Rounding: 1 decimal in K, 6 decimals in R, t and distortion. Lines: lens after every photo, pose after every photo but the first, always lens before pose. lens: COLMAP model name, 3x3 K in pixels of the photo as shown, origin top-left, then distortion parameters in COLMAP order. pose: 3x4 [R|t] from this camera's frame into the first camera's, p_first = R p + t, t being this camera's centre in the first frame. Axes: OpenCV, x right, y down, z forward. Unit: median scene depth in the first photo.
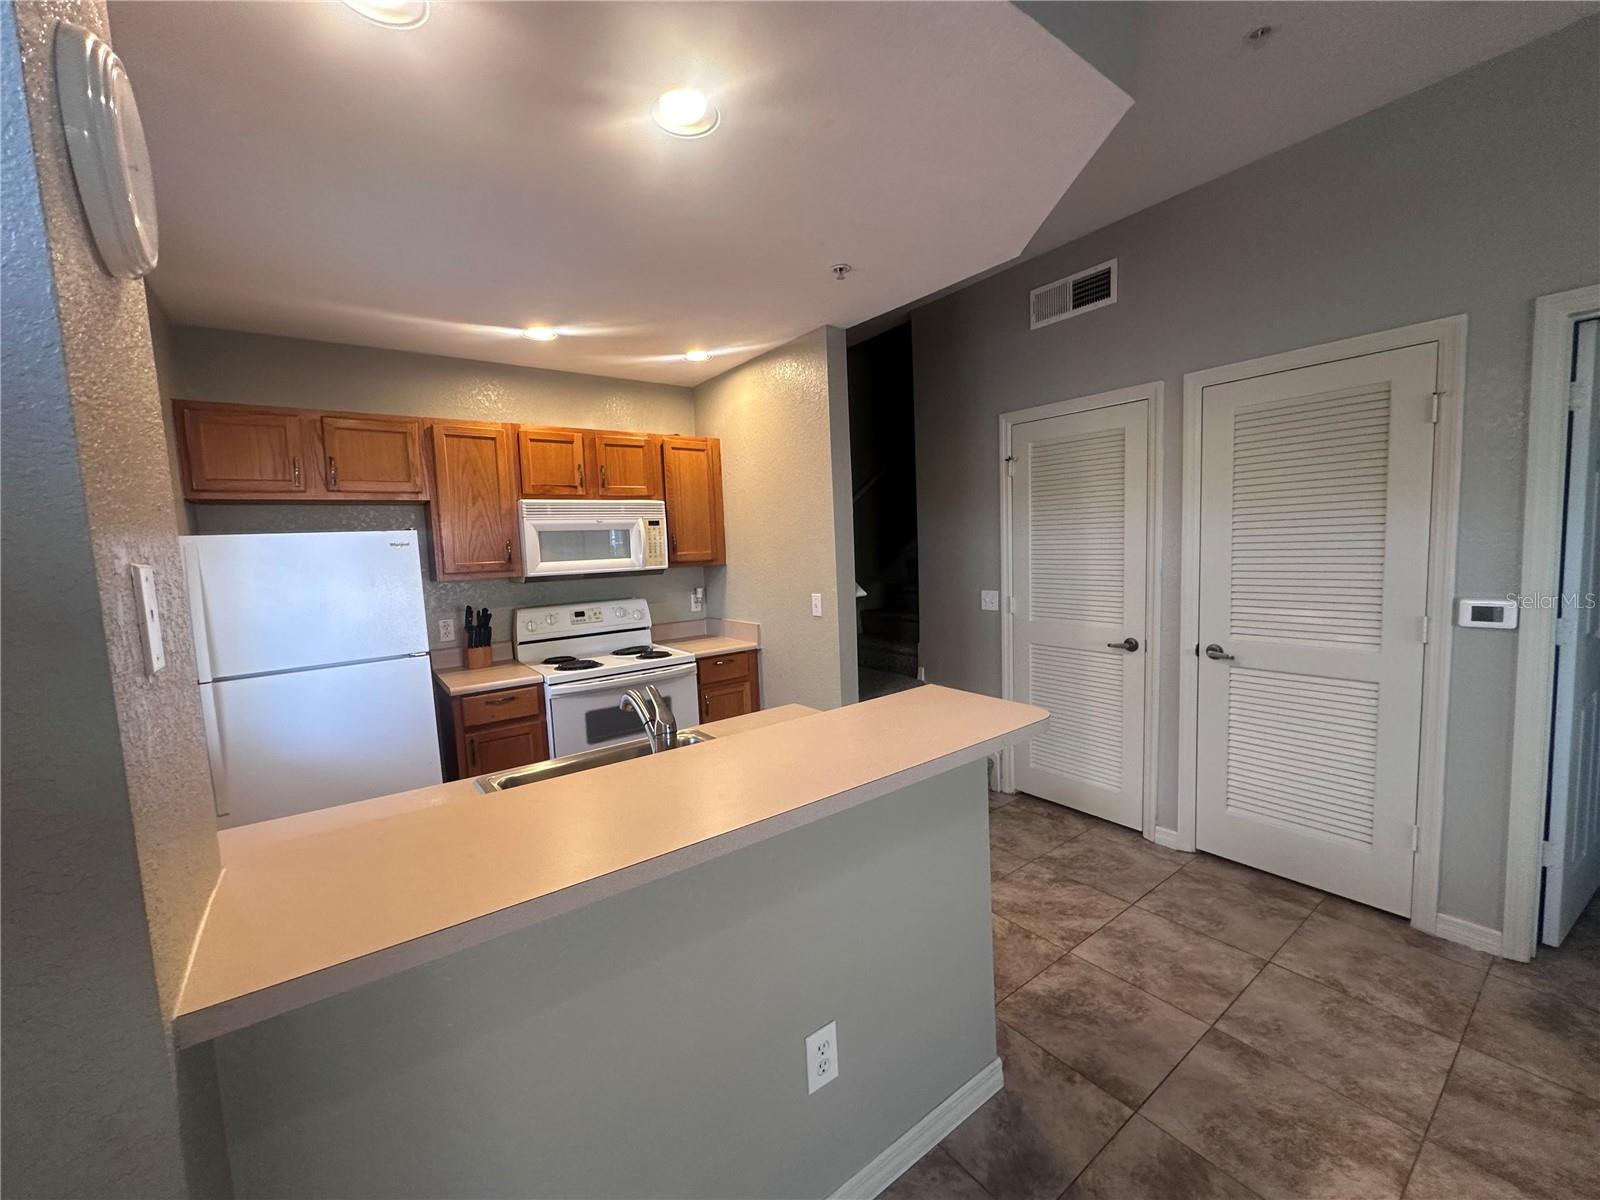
lens RADIAL K [[637.8, 0, 800.0], [0, 637.8, 600.0], [0, 0, 1]] dist [-0.004059, 0.000762]
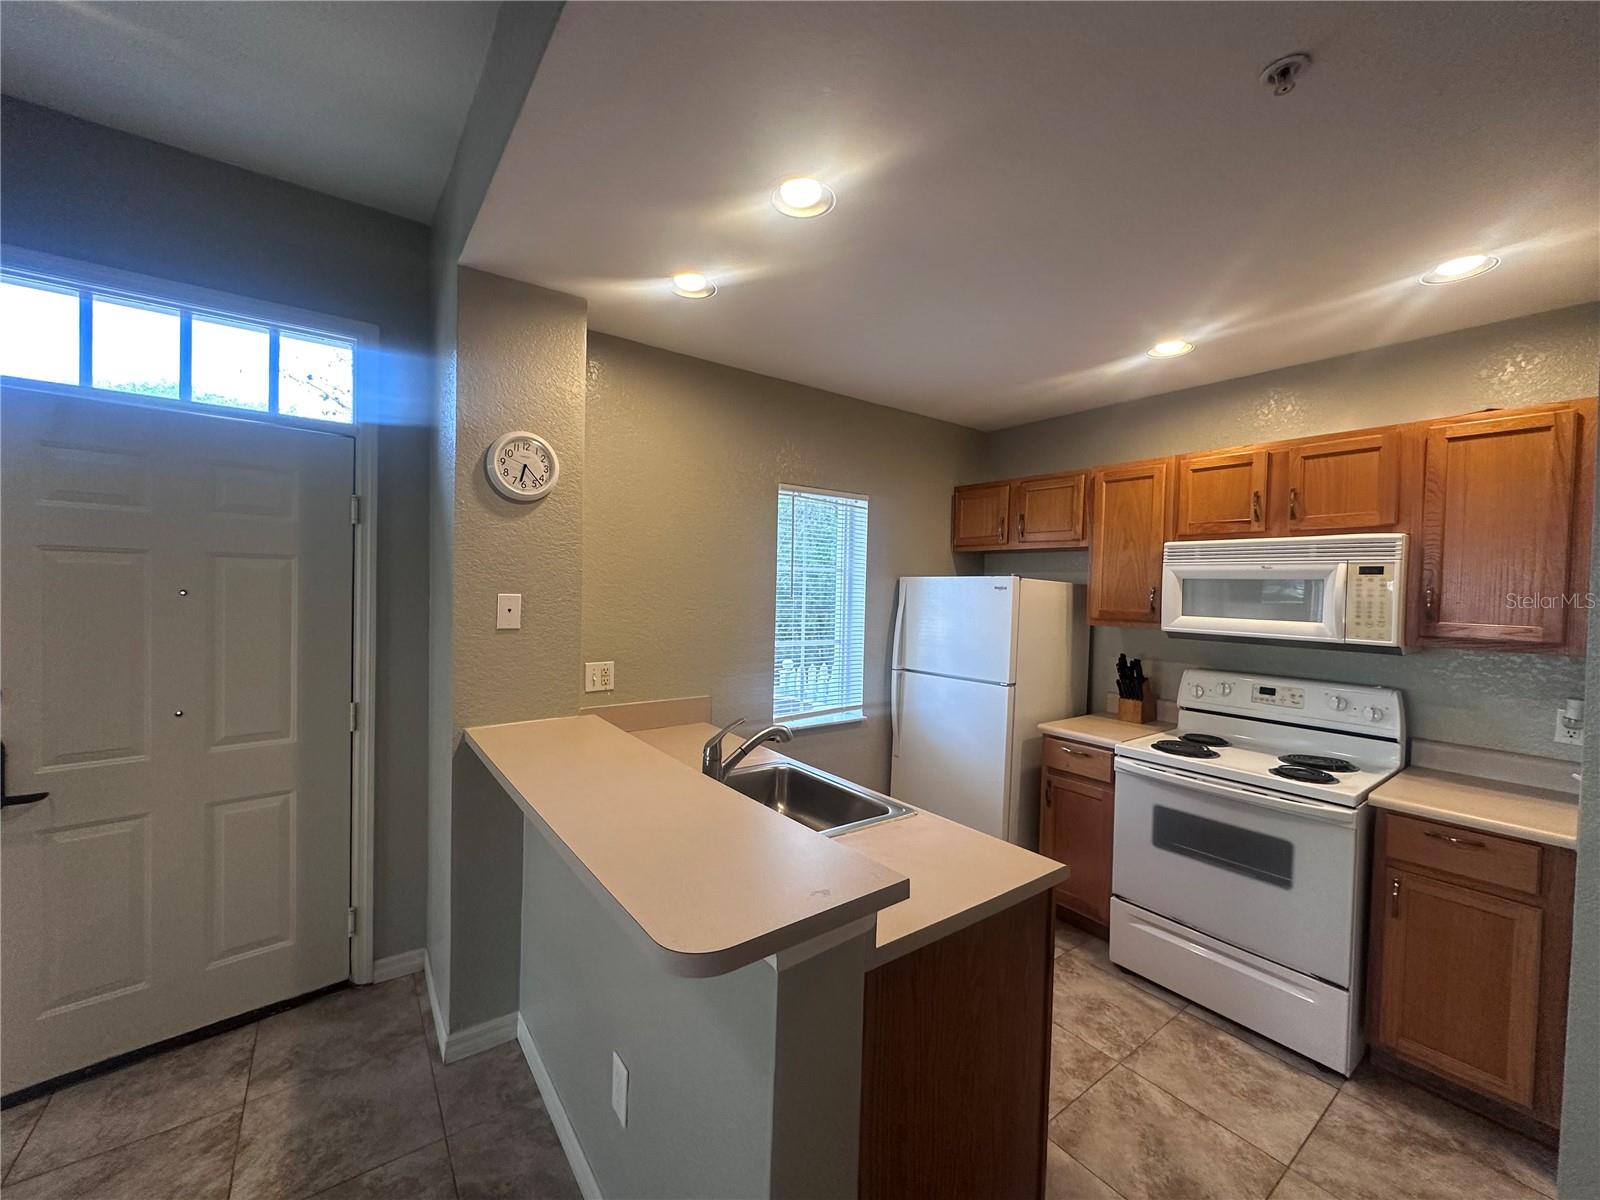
lens RADIAL K [[637.8, 0, 800.0], [0, 637.8, 600.0], [0, 0, 1]] dist [-0.004059, 0.000762]
pose [[-0.004423, 0.064731, -0.997893, 0.553746], [-0.109371, 0.991885, 0.064826, -0.102113], [0.993991, 0.109427, 0.002693, 0.642741]]
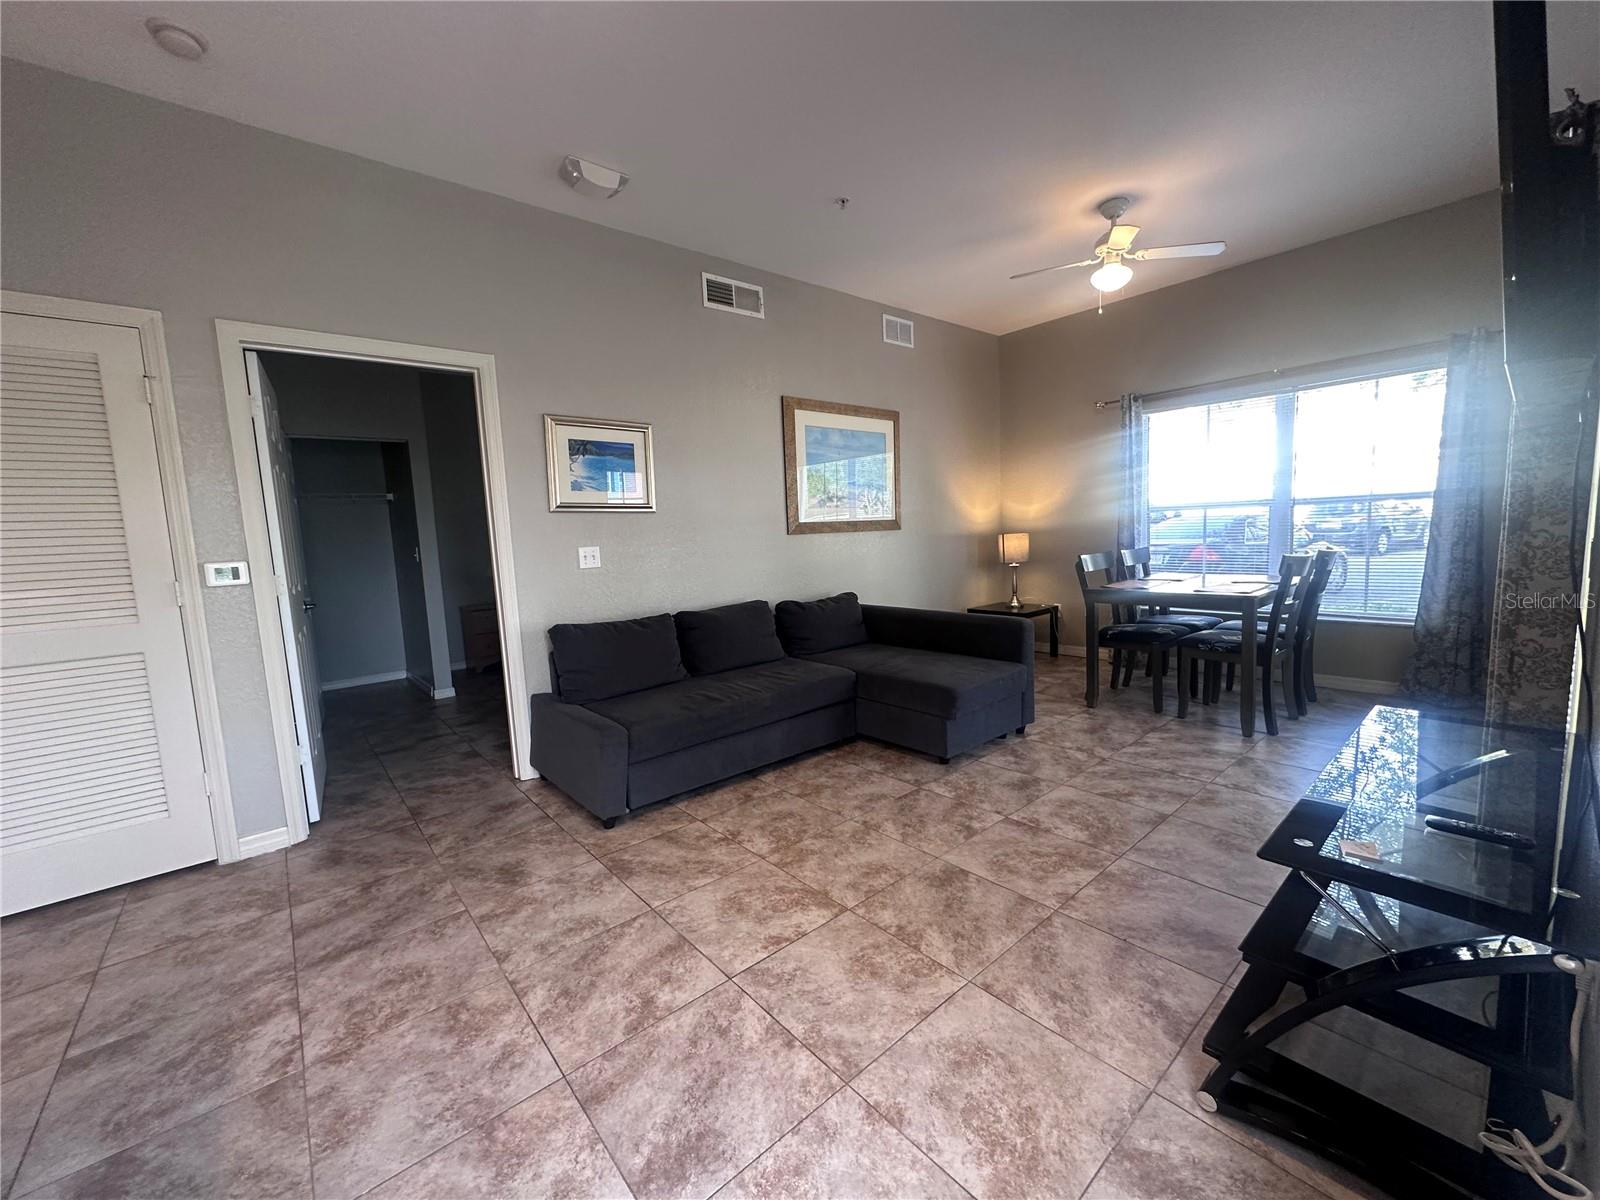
lens RADIAL K [[637.8, 0, 800.0], [0, 637.8, 600.0], [0, 0, 1]] dist [-0.004059, 0.000762]
pose [[-0.064437, -0.062054, 0.995991, -0.154817], [0.138597, 0.987835, 0.070513, 0.112158], [-0.988250, 0.142585, -0.055053, 0.002551]]
